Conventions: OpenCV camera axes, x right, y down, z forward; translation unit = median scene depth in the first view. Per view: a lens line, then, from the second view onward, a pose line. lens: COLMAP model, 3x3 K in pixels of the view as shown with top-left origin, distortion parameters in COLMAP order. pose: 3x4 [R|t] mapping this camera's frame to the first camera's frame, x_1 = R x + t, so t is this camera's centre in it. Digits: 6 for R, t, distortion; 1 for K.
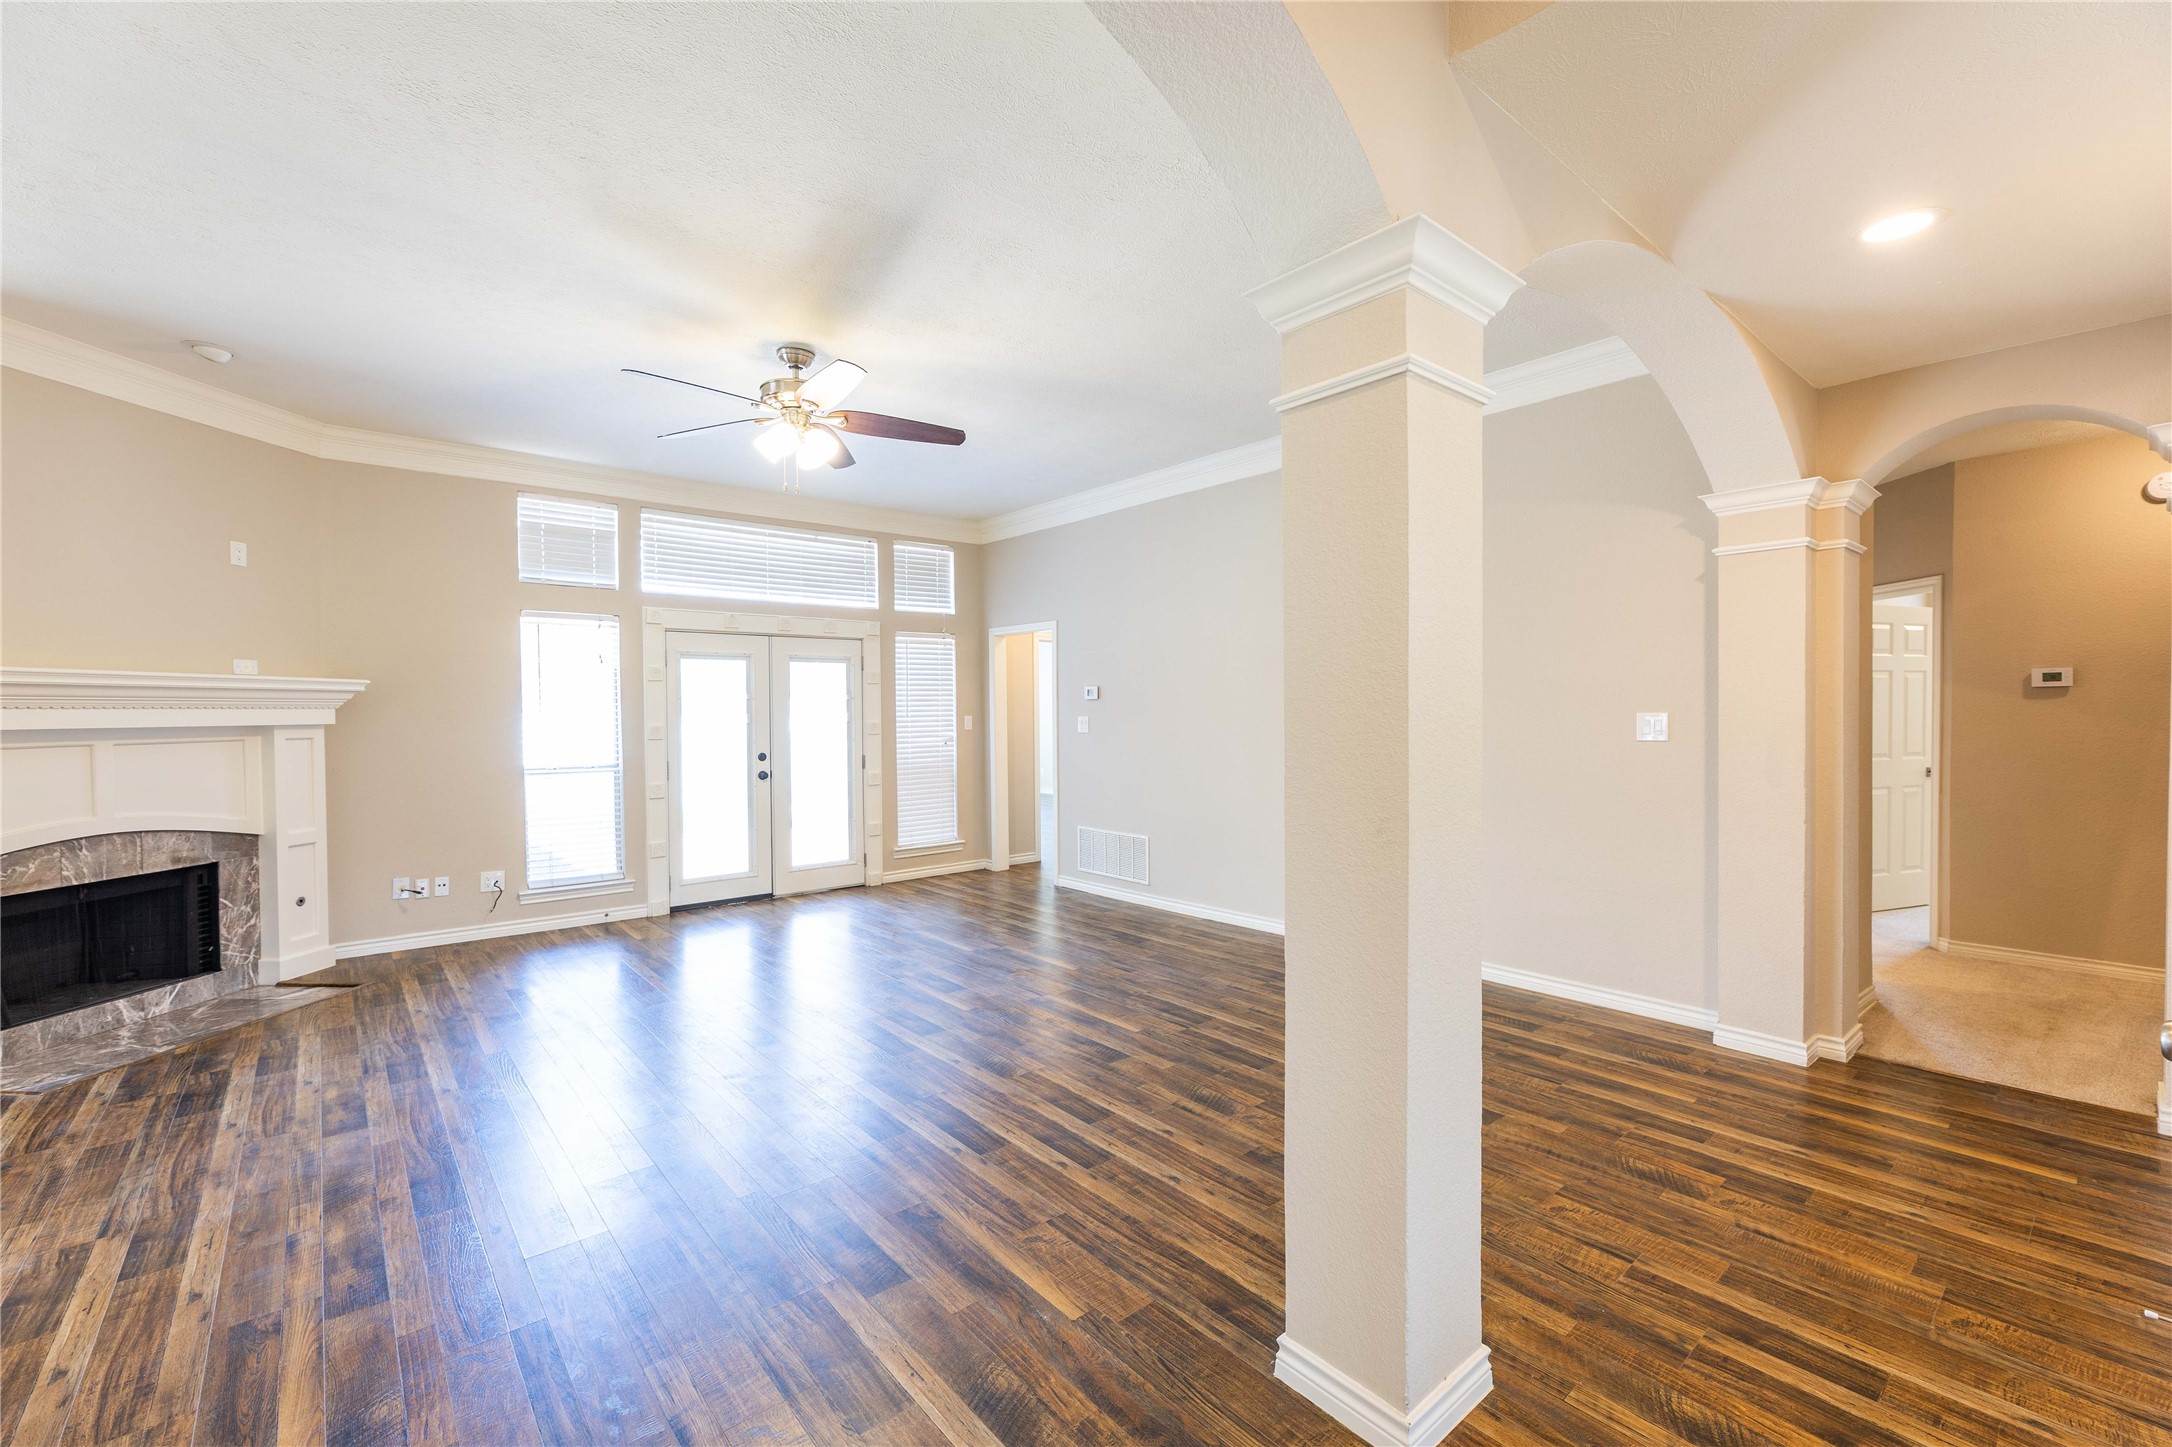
lens RADIAL K [[909.5, 0, 1108.9], [0, 909.5, 722.8], [0, 0, 1]] dist [0.002974, -0.001343]
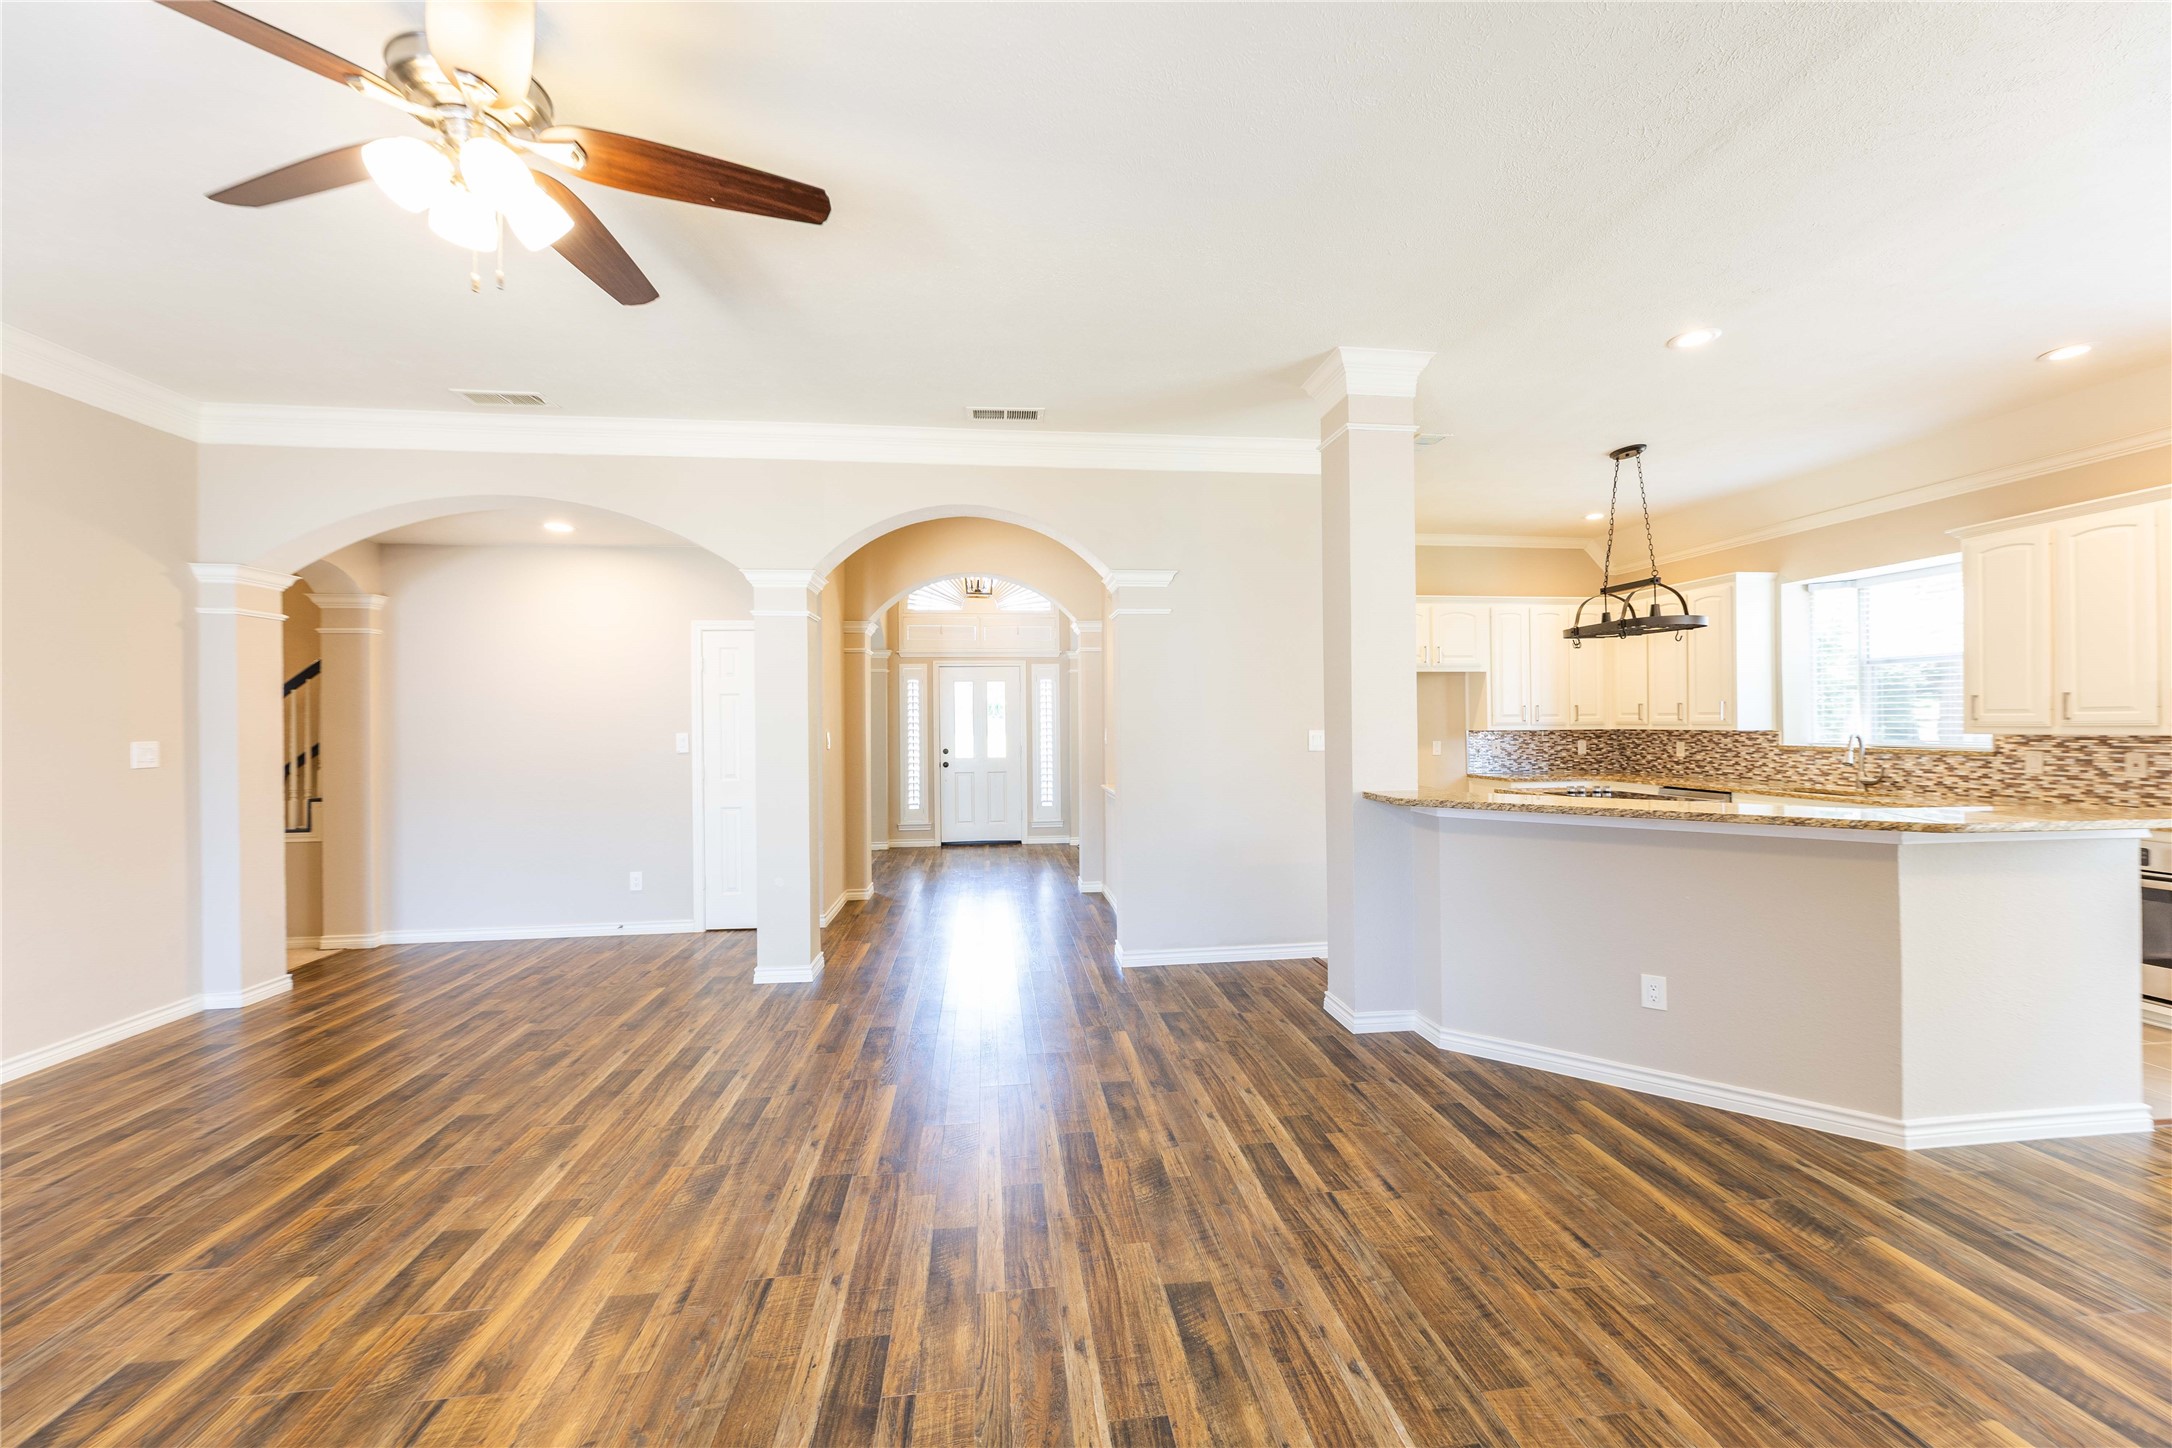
lens RADIAL K [[866.0, 0, 1099.3], [0, 866.0, 721.6], [0, 0, 1]] dist [0.001157, -0.000065]
pose [[-0.834410, 0.017594, 0.550864, -0.748385], [0.025812, 0.999641, 0.007171, -0.010644], [-0.550540, 0.020203, -0.834564, 1.032386]]
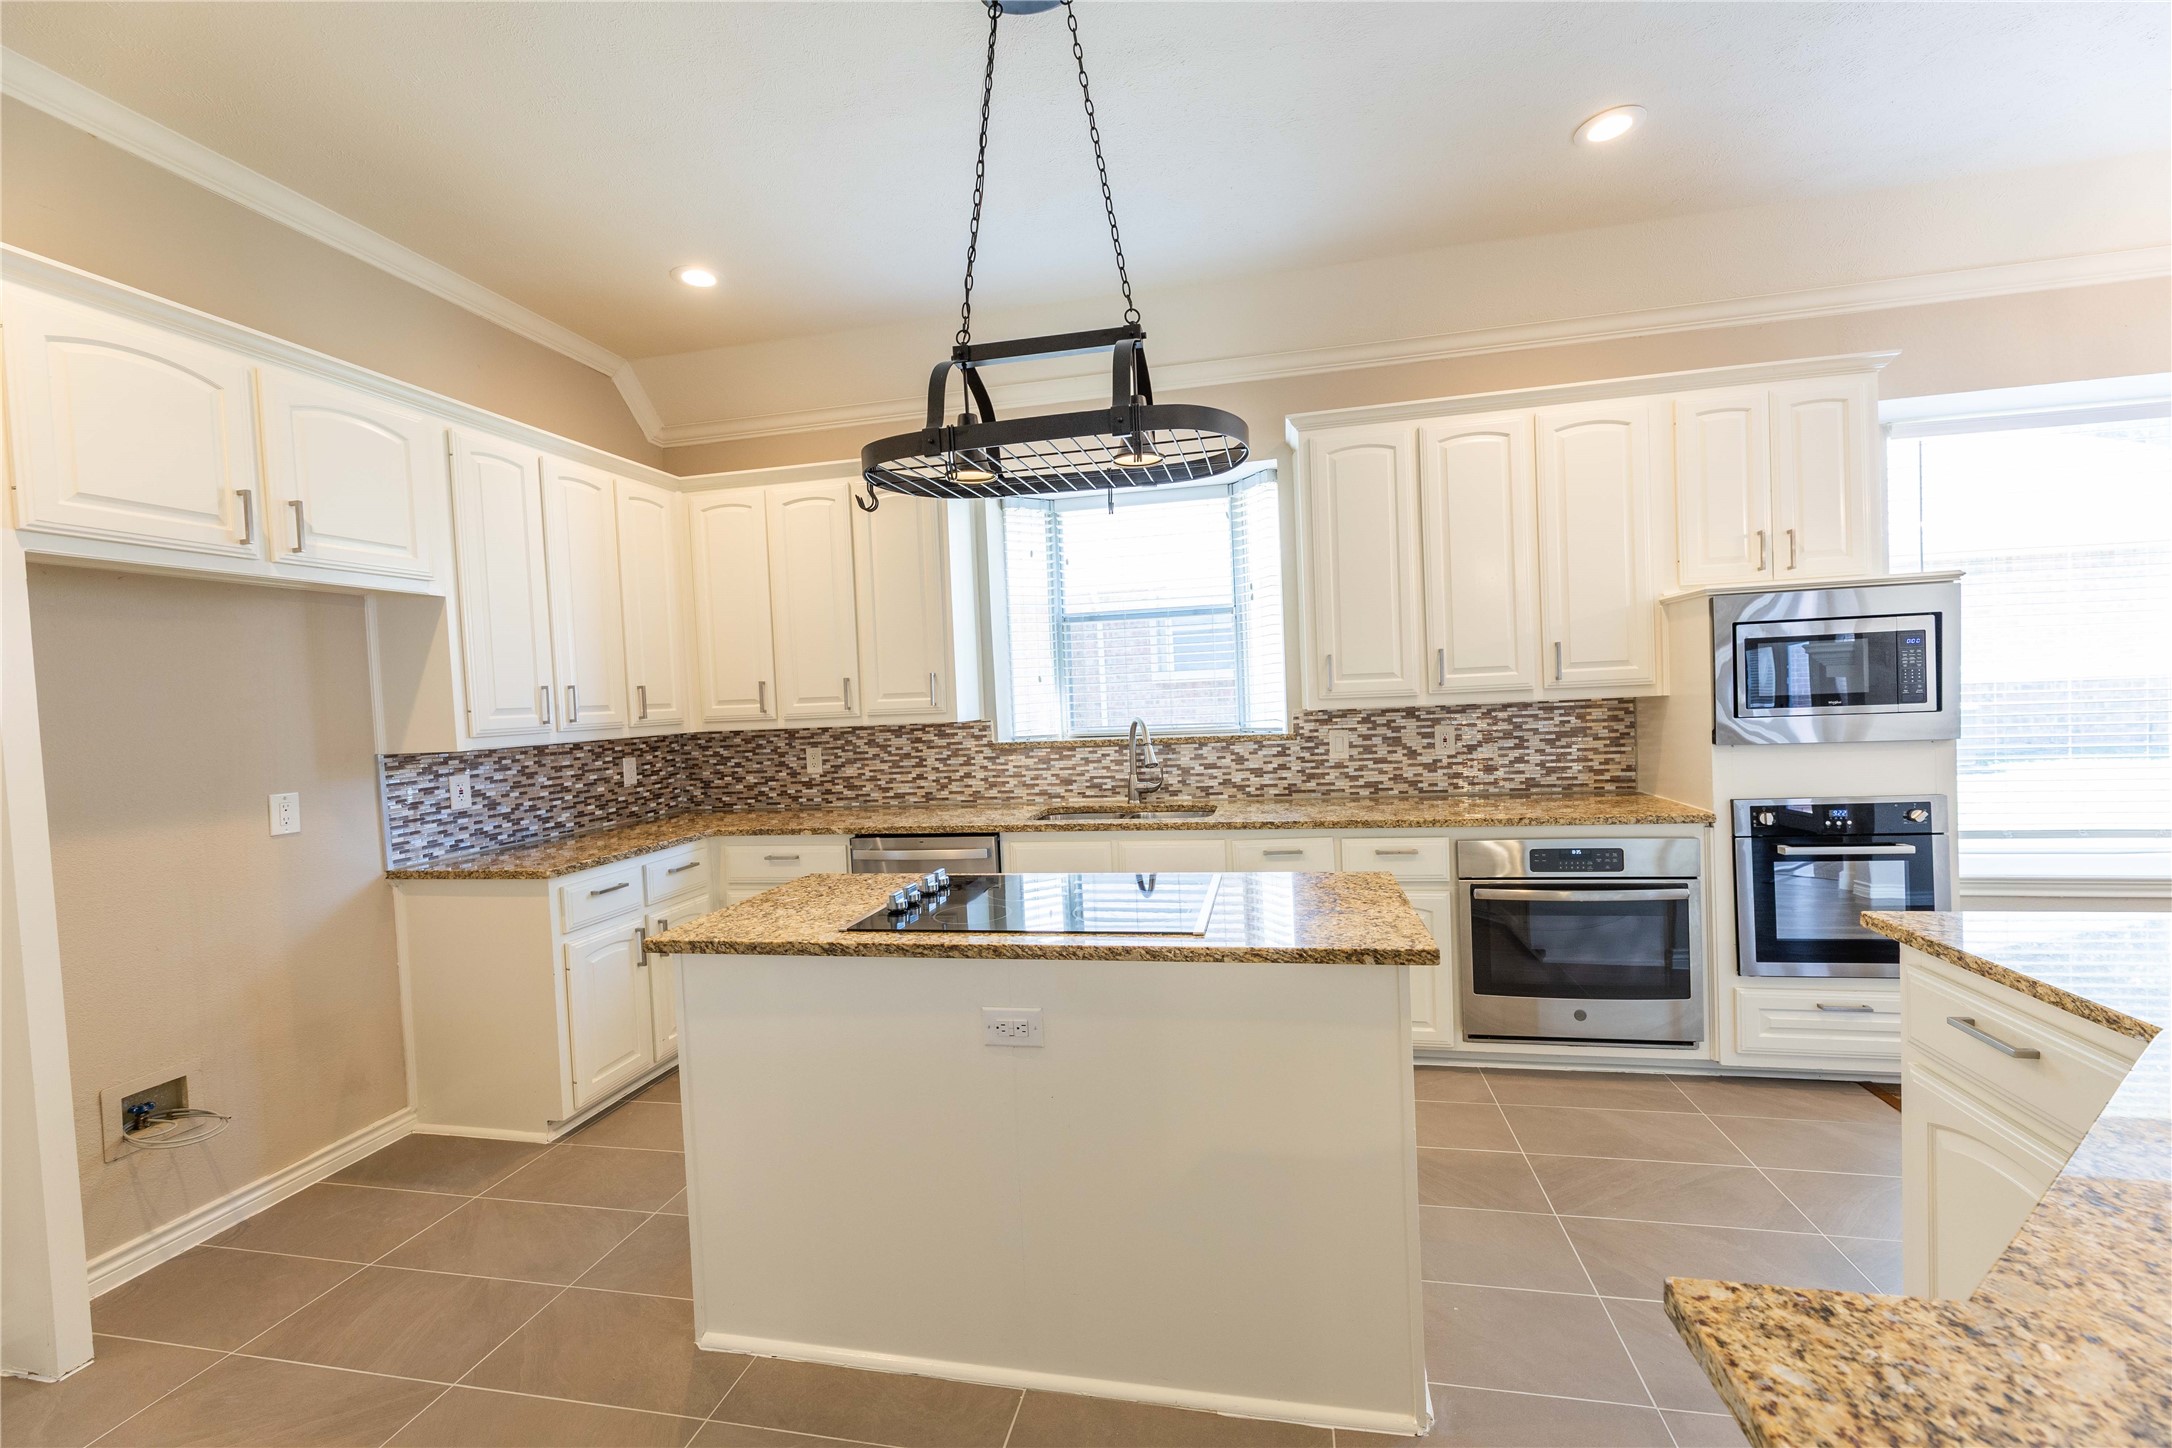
lens RADIAL K [[866.0, 0, 1108.3], [0, 866.0, 724.0], [0, 0, 1]] dist [0.001157, -0.000065]
pose [[-0.787960, 0.067138, -0.612055, -0.461354], [0.042131, 0.997587, 0.055189, 0.001723], [0.614283, 0.017700, -0.788887, 0.087673]]
